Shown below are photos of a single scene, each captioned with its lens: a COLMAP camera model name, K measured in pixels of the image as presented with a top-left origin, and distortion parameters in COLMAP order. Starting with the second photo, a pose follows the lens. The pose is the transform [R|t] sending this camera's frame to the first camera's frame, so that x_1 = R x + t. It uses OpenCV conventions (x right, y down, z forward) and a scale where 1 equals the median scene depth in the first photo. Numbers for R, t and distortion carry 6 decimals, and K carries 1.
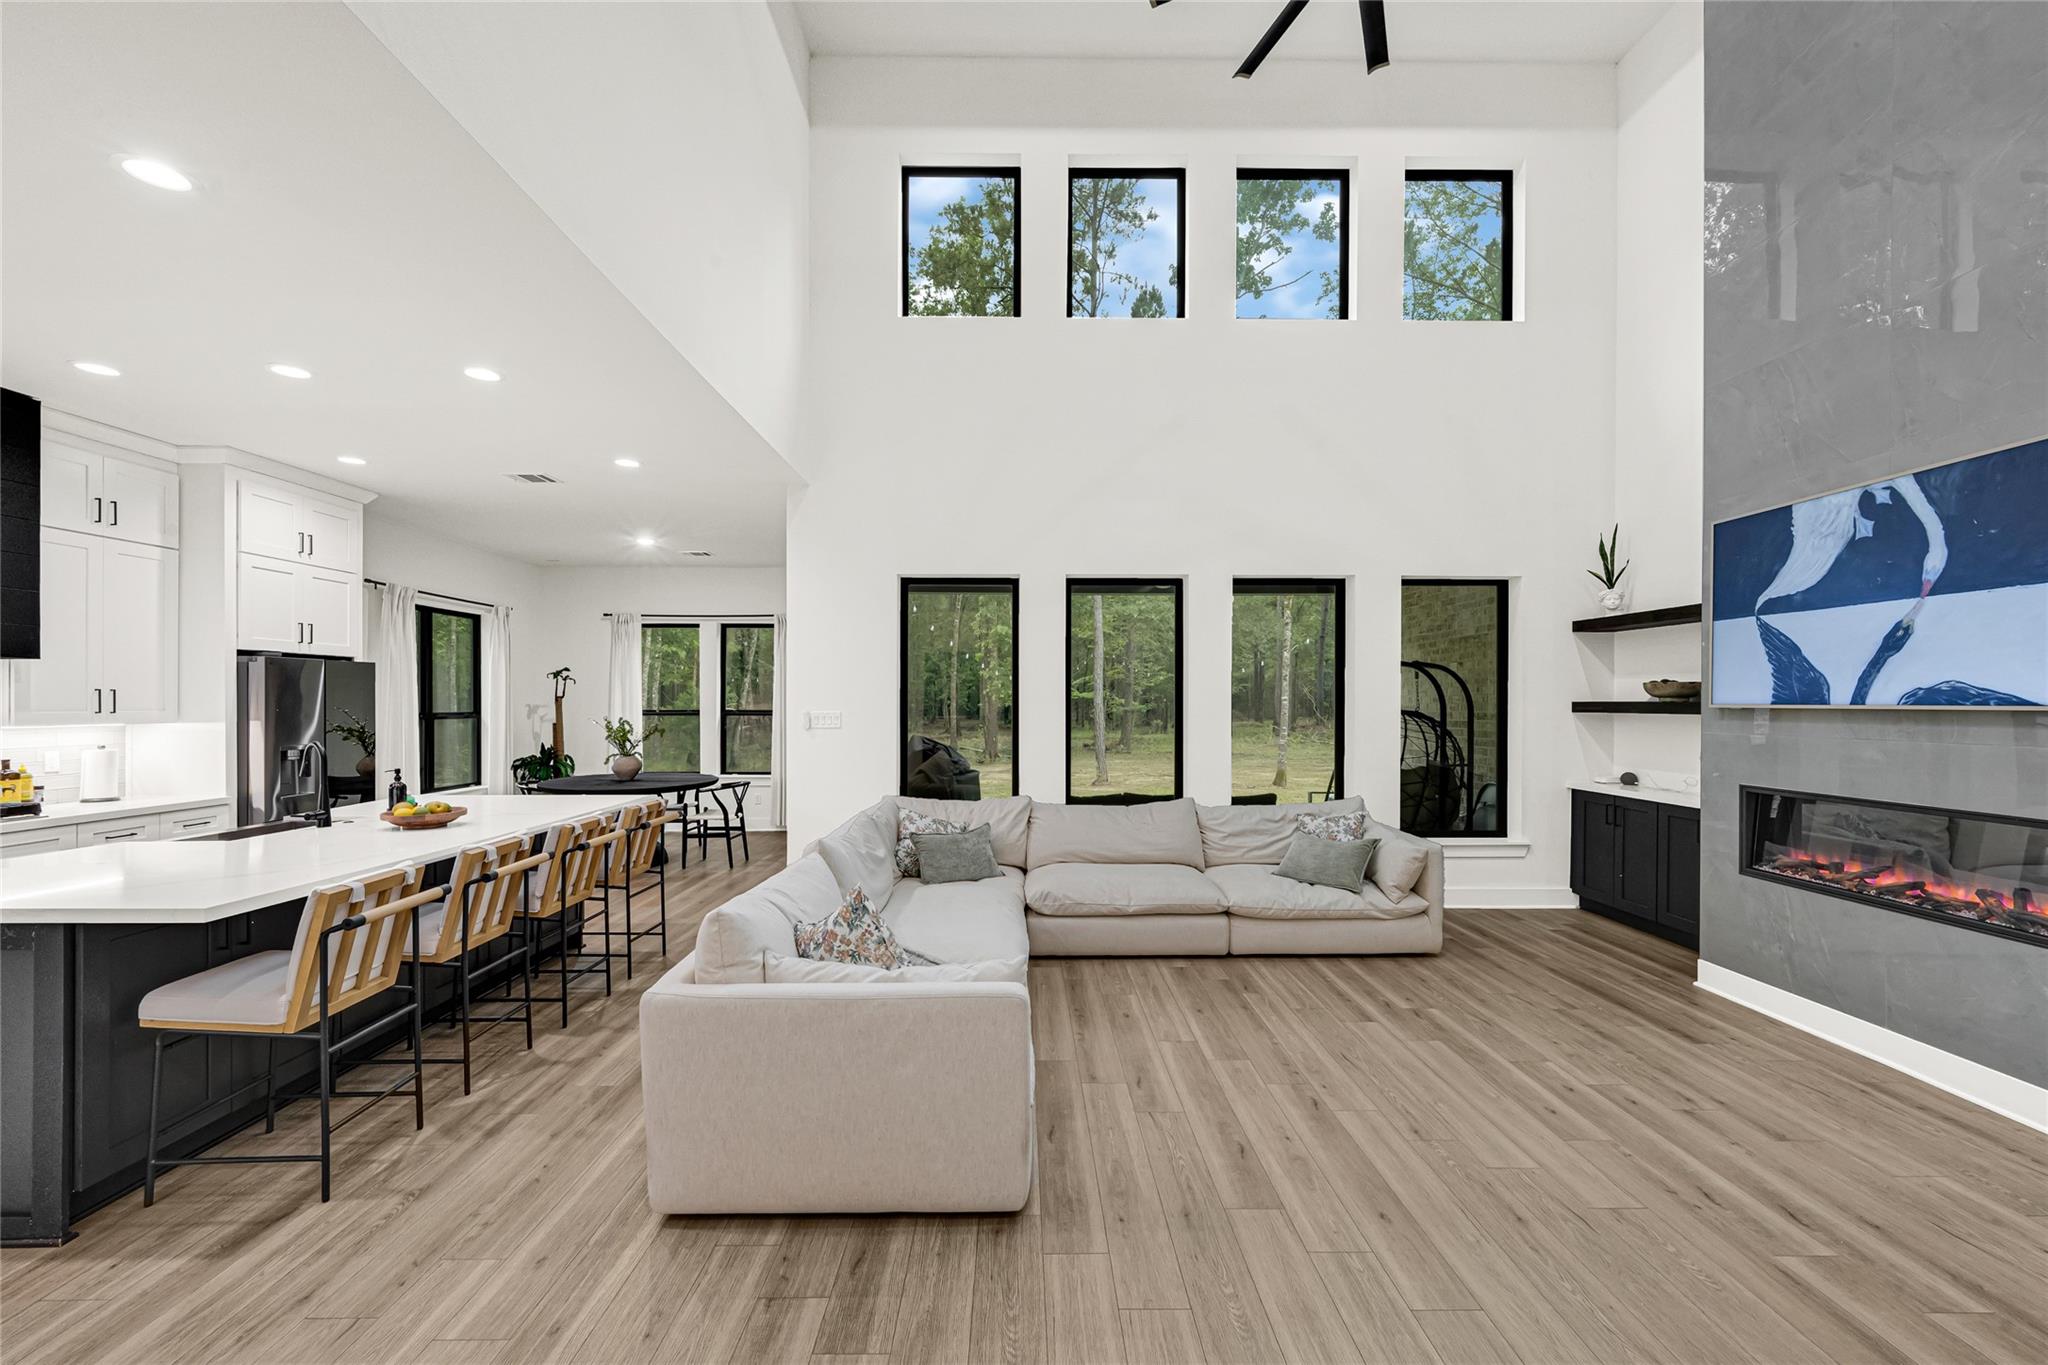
lens RADIAL K [[836.0, 0, 1023.7], [0, 836.0, 702.2], [0, 0, 1]] dist [0.000885, -0.000050]
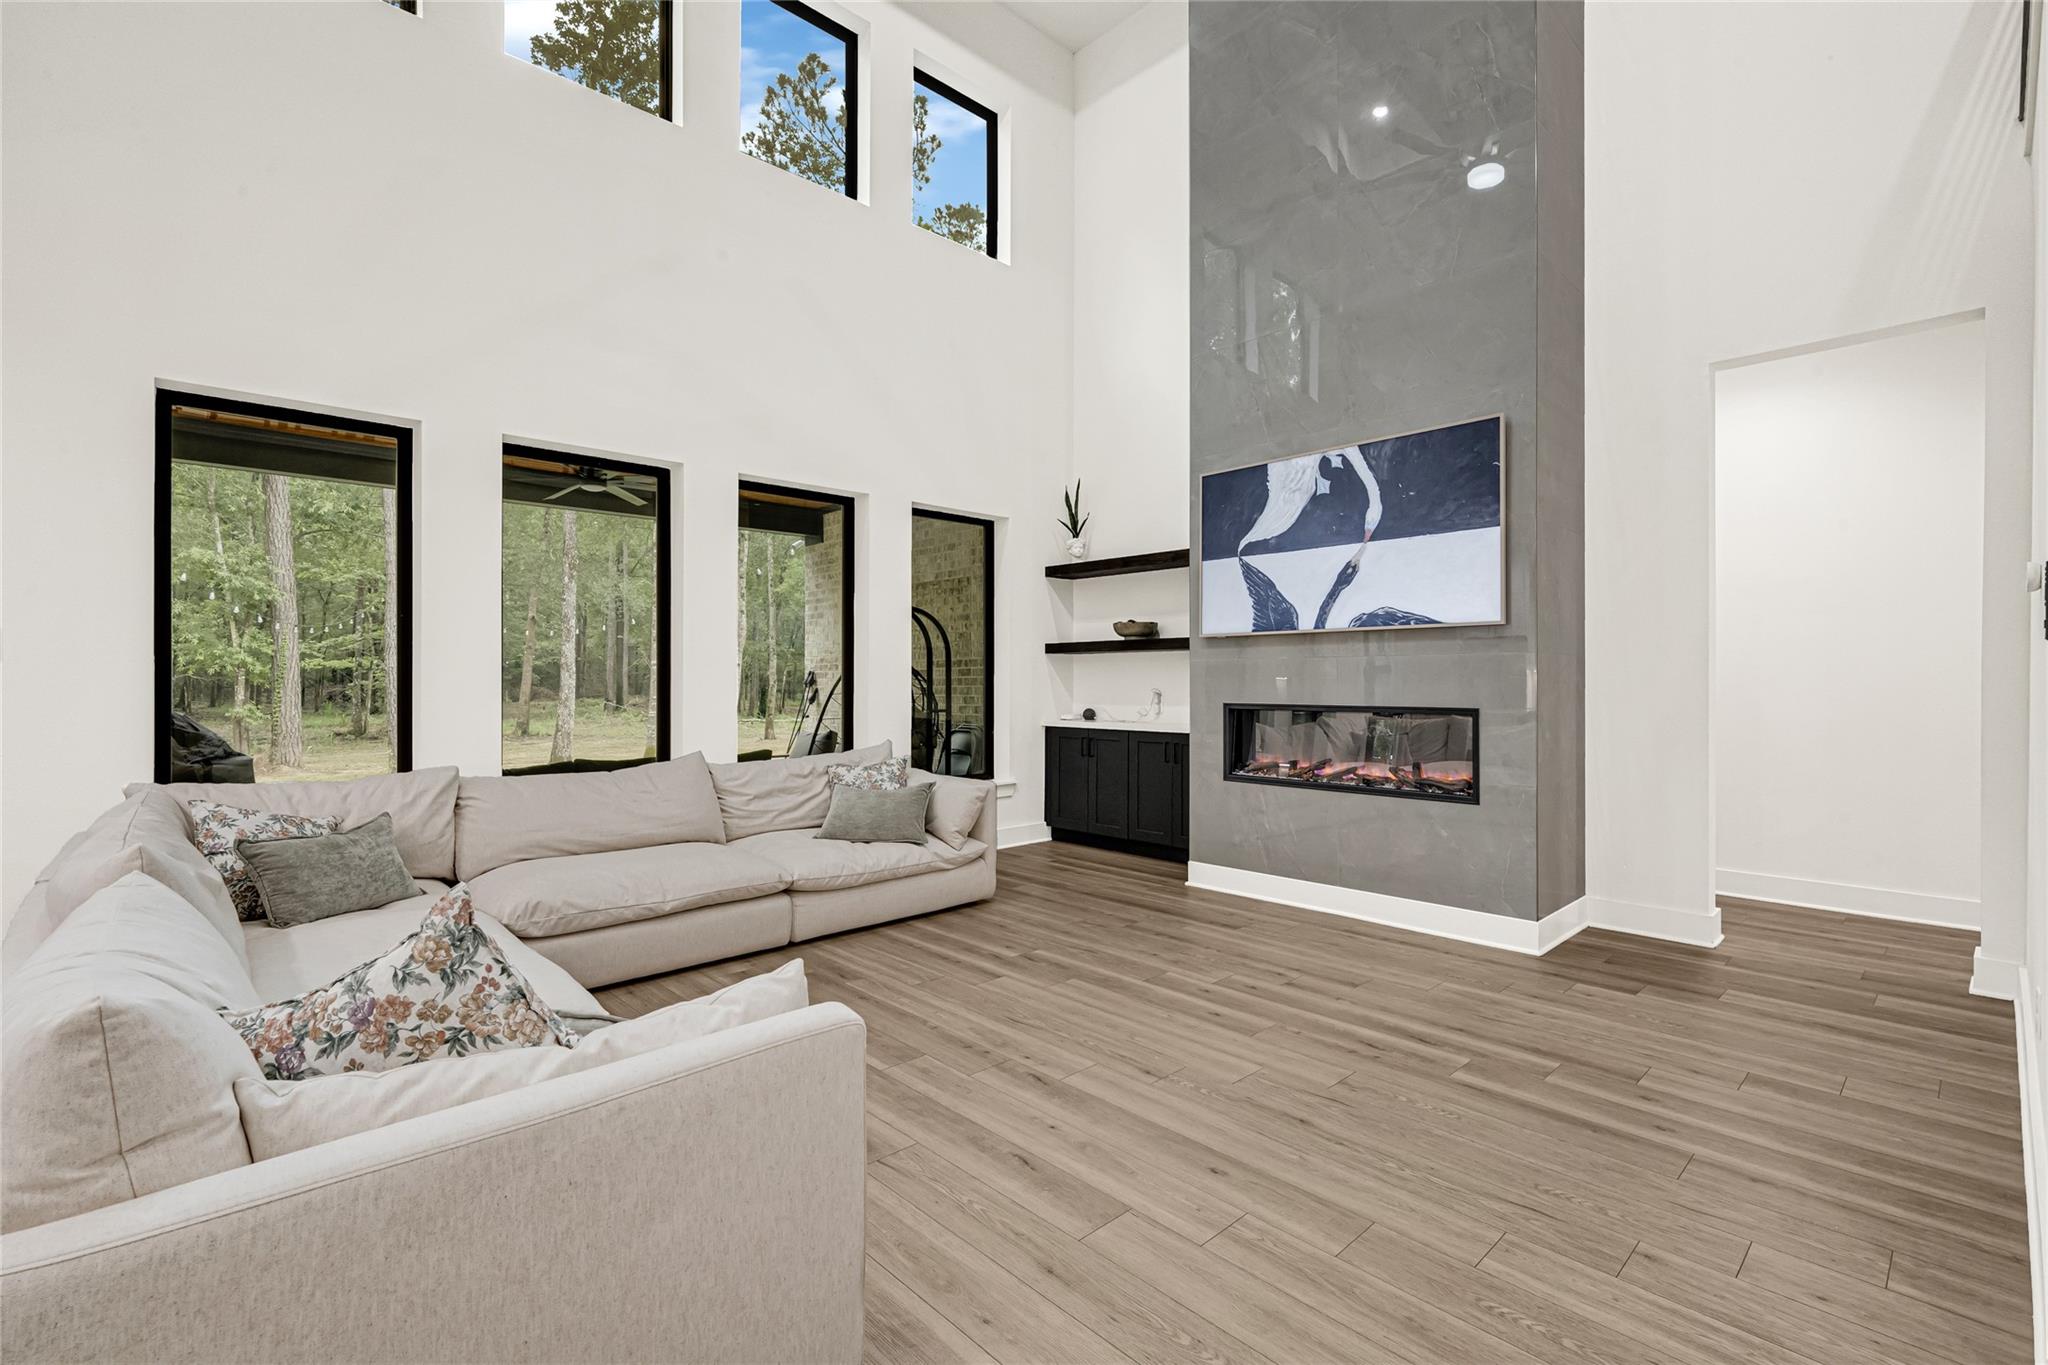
lens RADIAL K [[913.3, 0, 1027.7], [0, 913.3, 679.2], [0, 0, 1]] dist [-0.000363, -0.000516]
pose [[0.733041, -0.001857, 0.680182, -0.222114], [0.003266, 0.999994, -0.000790, 0.072635], [-0.680177, 0.002801, 0.733043, 0.287058]]
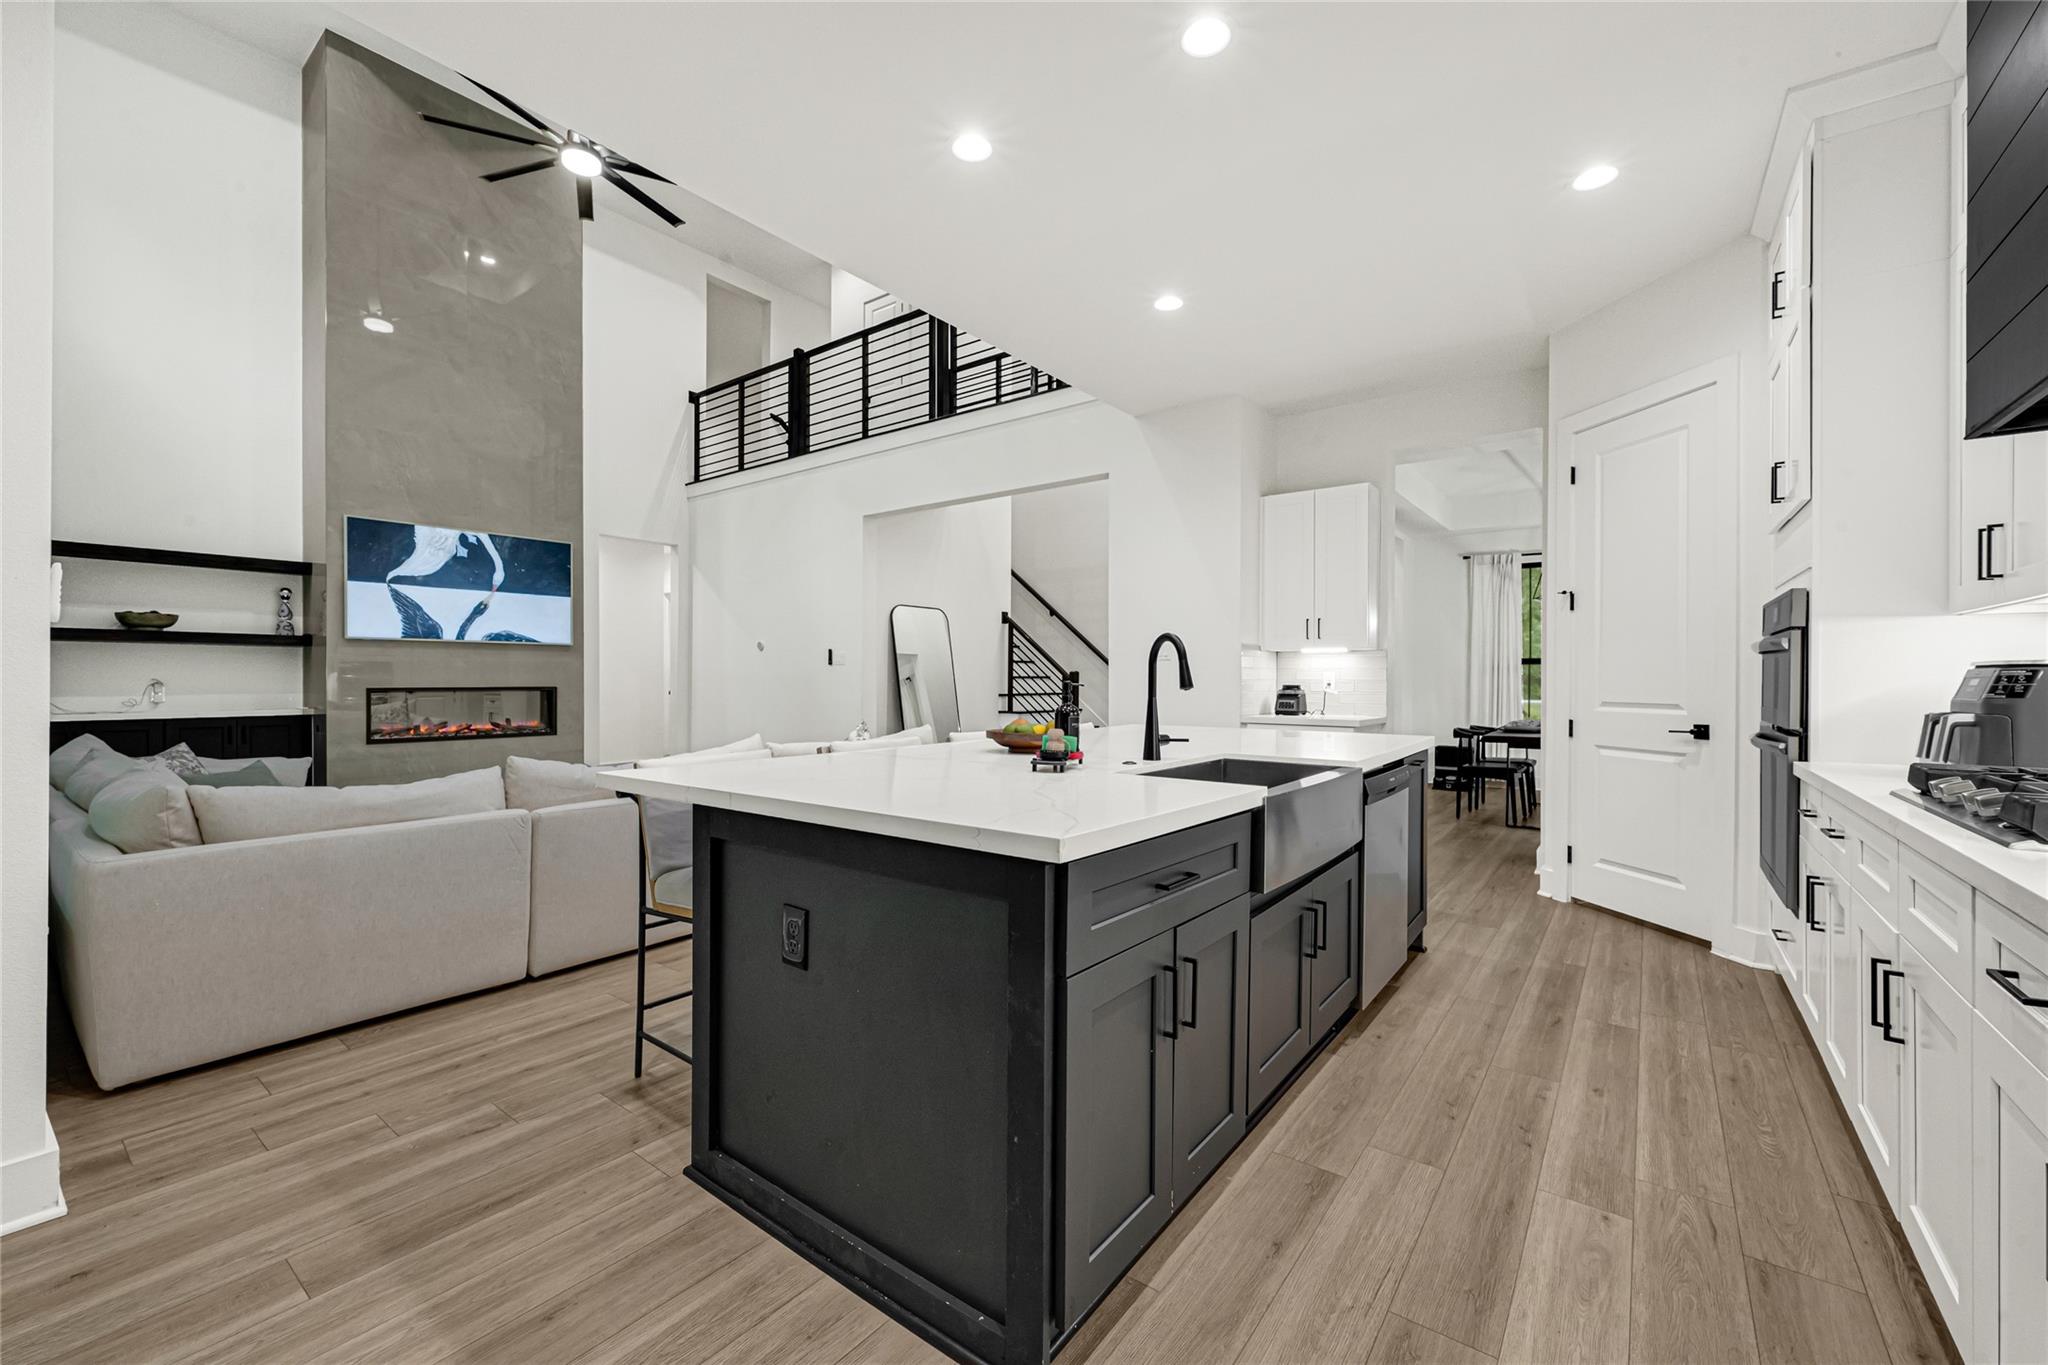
lens RADIAL K [[802.9, 0, 1031.7], [0, 802.9, 680.7], [0, 0, 1]] dist [-0.017283, 0.000252]
pose [[-0.797115, -0.003879, 0.603815, -1.158357], [-0.001369, 0.999988, 0.004617, 0.084462], [-0.603826, 0.002854, -0.797111, 1.588280]]
